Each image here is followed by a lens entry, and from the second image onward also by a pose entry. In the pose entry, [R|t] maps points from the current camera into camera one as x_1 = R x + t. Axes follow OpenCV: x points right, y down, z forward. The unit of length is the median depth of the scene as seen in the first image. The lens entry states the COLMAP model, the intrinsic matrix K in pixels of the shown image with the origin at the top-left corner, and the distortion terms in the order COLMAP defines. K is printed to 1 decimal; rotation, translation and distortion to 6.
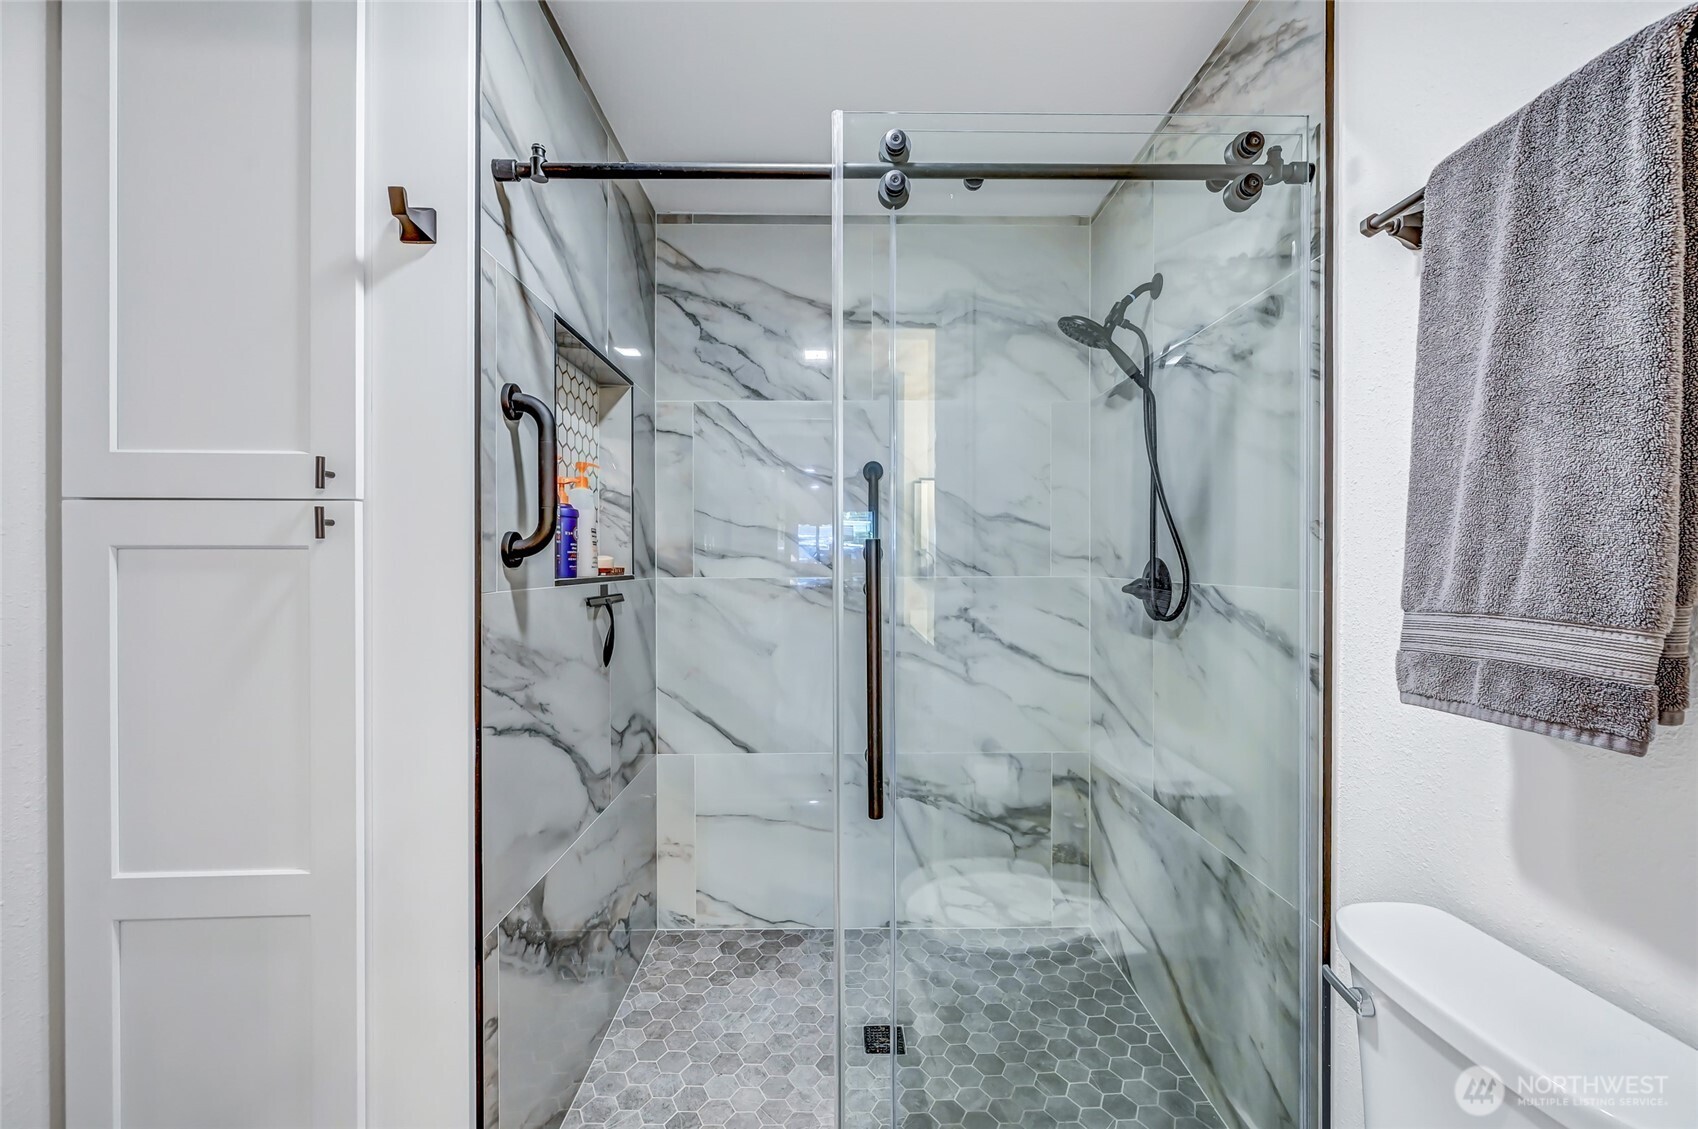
lens RADIAL K [[673.1, 0, 847.8], [0, 673.1, 558.2], [0, 0, 1]] dist [-0.008491, 0.001595]
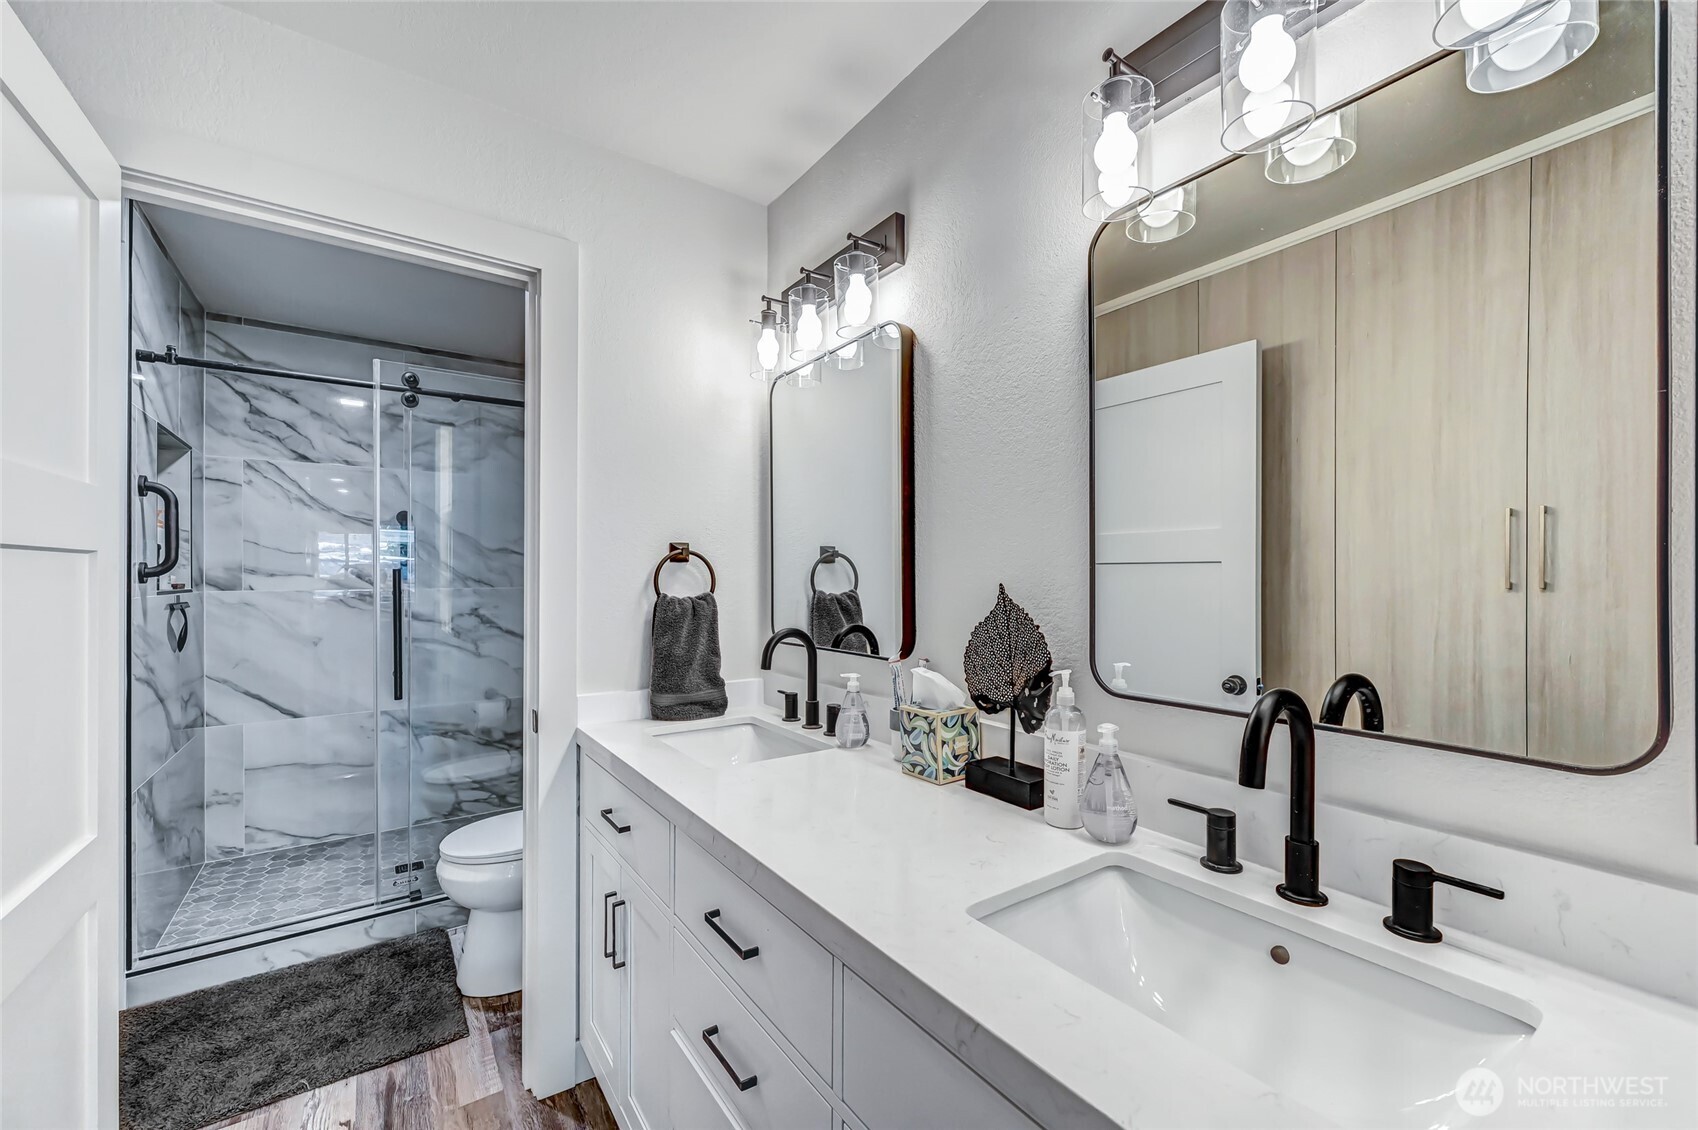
lens RADIAL K [[673.1, 0, 856.7], [0, 673.1, 573.5], [0, 0, 1]] dist [-0.008491, 0.001595]
pose [[0.818406, 0.001231, 0.574639, 0.004536], [-0.002369, 0.999996, 0.001232, -0.009907], [-0.574636, -0.002370, 0.818406, -0.786552]]
